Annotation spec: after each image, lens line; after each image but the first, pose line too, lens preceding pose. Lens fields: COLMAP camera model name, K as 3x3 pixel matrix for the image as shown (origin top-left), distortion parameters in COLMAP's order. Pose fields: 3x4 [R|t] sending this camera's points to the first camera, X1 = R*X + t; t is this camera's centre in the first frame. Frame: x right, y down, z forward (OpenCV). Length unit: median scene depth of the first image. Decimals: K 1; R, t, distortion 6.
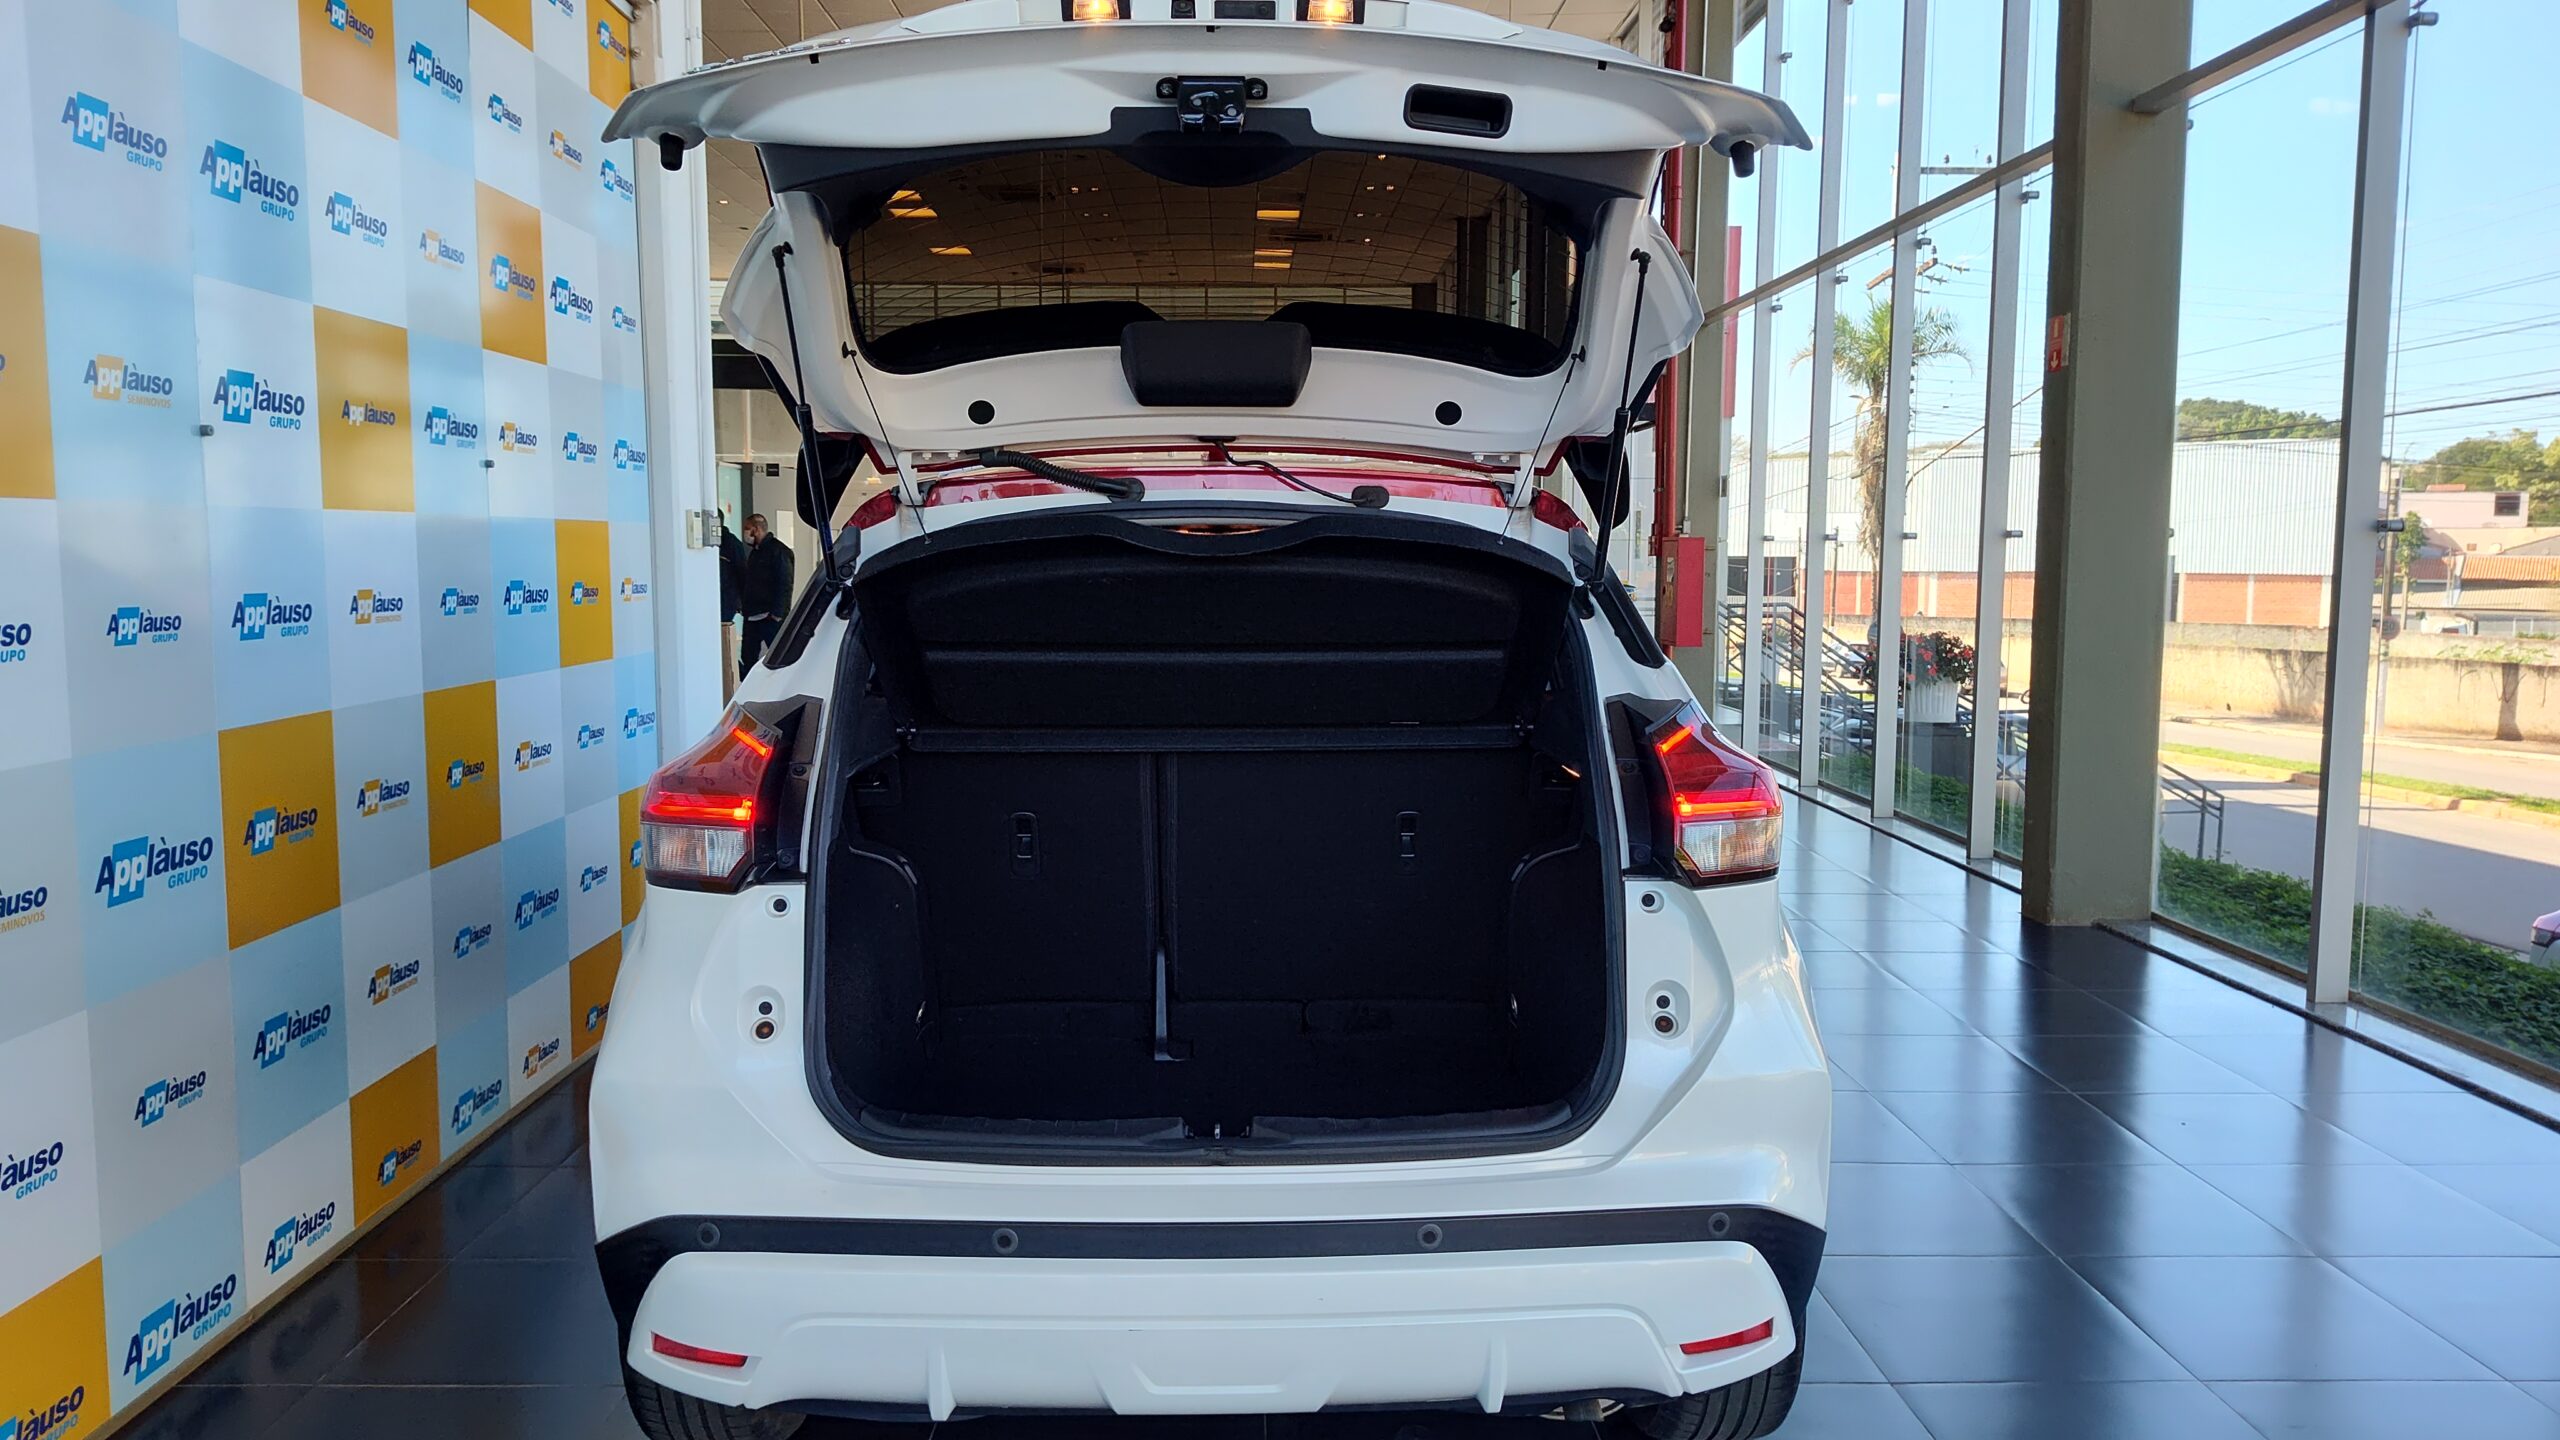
lens RADIAL K [[1738.8, 0, 1280.0], [0, 1738.8, 720.0], [0, 0, 1]] dist [0.018144, -0.000116]
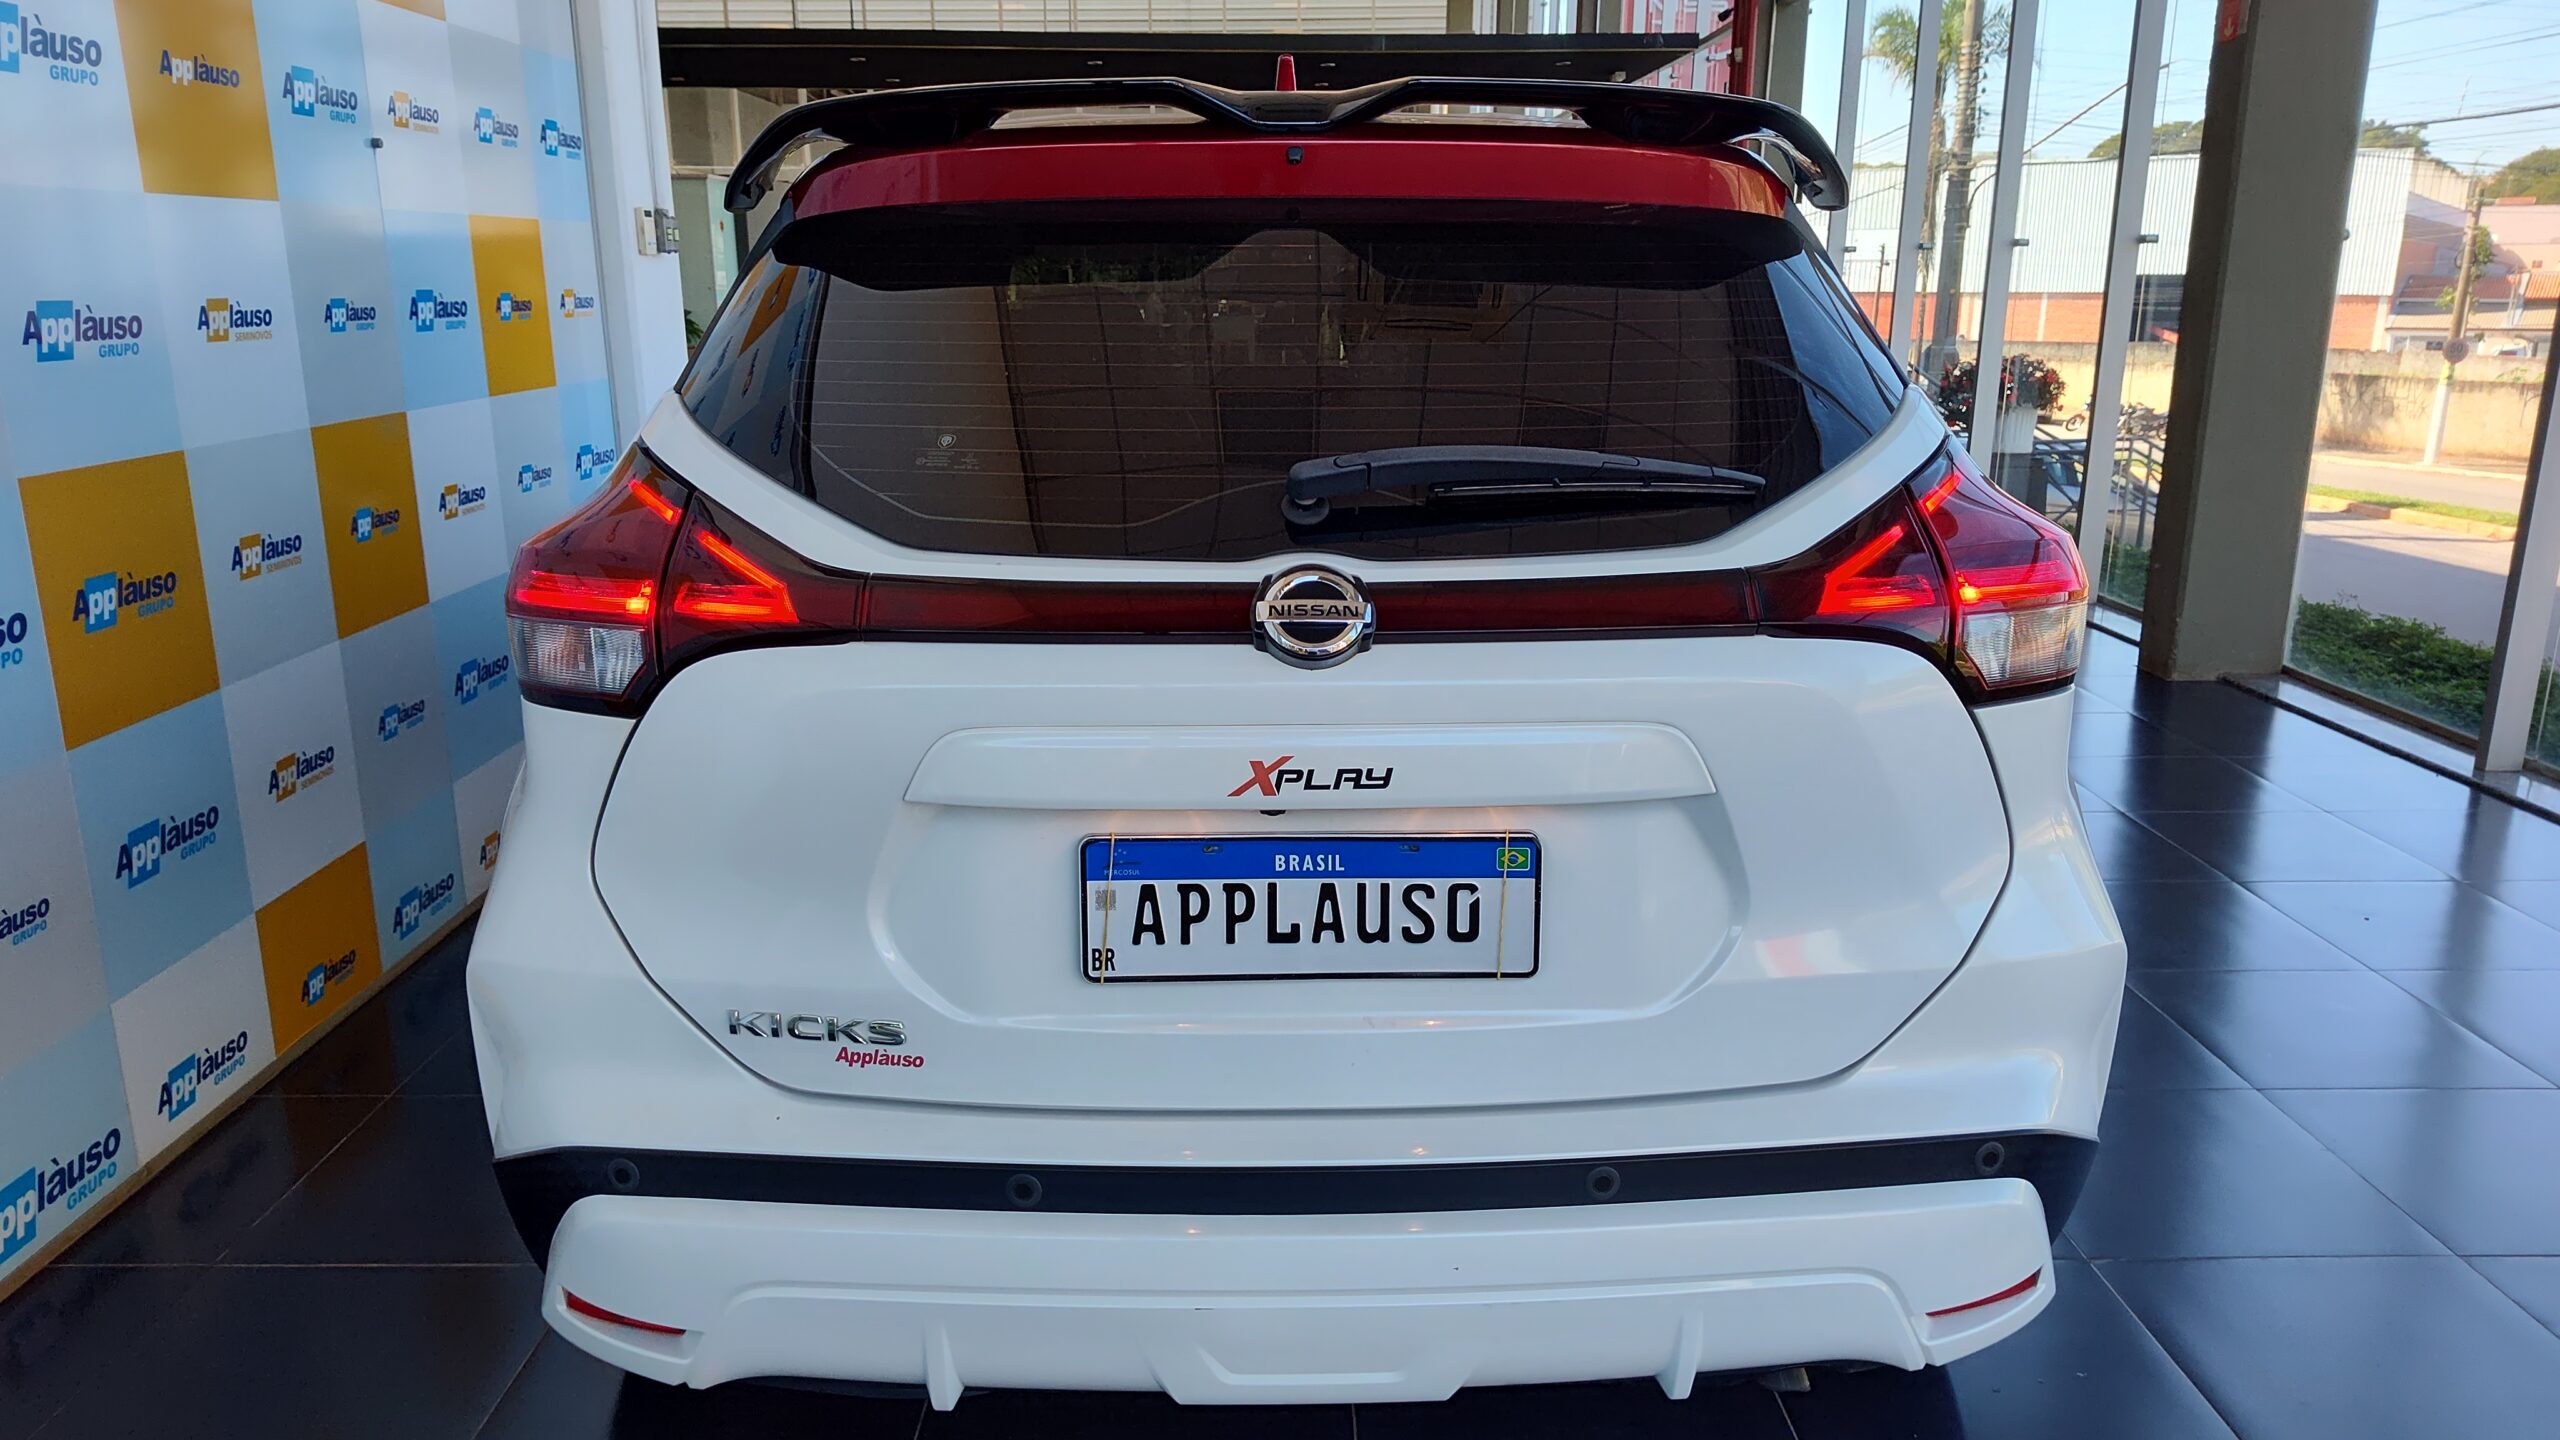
lens RADIAL K [[1763.4, 0, 1290.1], [0, 1763.4, 718.4], [0, 0, 1]] dist [0.006032, -0.000215]
pose [[0.999975, -0.001332, -0.006946, -0.021567], [0.002362, 0.988608, 0.150498, -0.004326], [0.006666, -0.150510, 0.988586, 0.157600]]
